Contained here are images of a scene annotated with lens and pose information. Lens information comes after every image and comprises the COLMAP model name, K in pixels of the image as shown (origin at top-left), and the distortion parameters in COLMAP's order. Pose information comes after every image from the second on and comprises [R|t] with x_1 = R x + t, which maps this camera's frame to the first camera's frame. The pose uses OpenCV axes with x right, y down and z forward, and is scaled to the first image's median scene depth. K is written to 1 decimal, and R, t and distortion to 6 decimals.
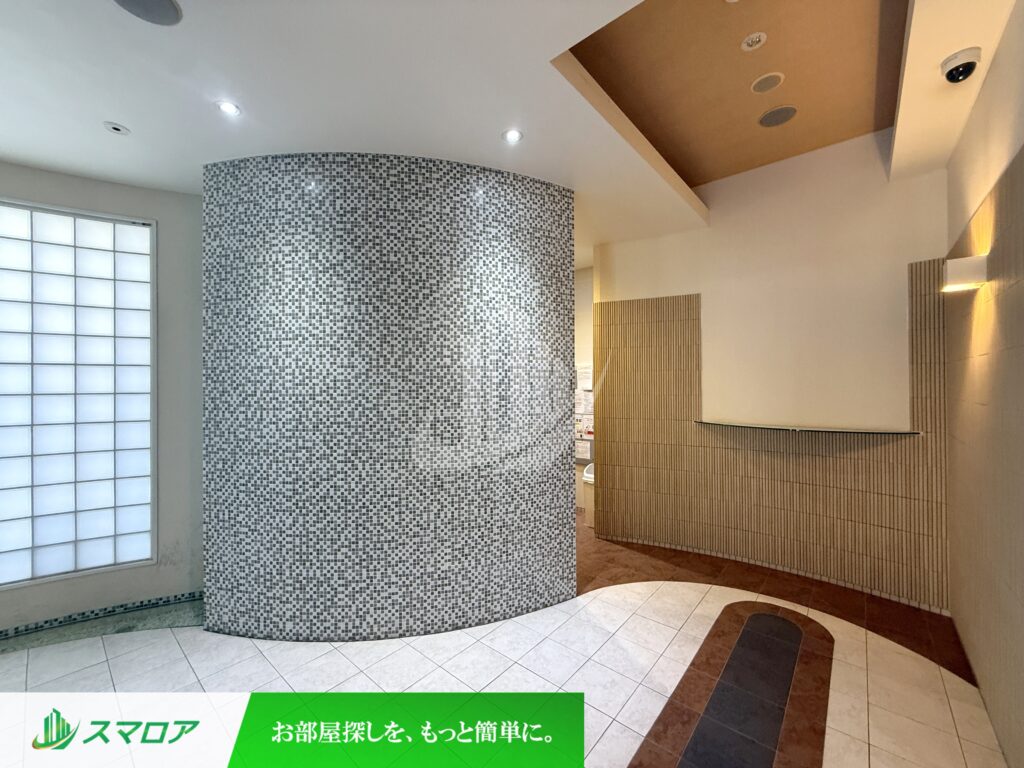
lens RADIAL K [[407.3, 0, 510.0], [0, 407.3, 382.5], [0, 0, 1]] dist [-0.000668, -0.000005]
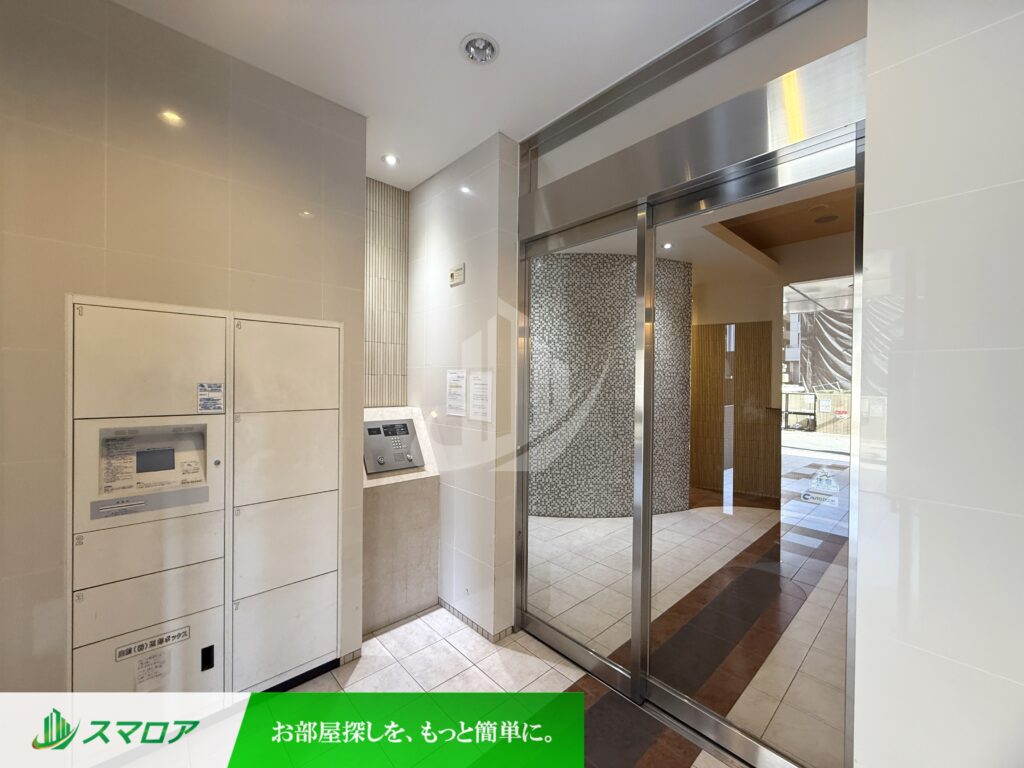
lens RADIAL K [[407.3, 0, 513.5], [0, 407.3, 383.7], [0, 0, 1]] dist [-0.000668, -0.000005]
pose [[0.993260, 0.017202, -0.114620, -0.428287], [-0.015943, 0.999802, 0.011891, 0.007761], [0.114802, -0.009983, 0.993338, -0.850845]]
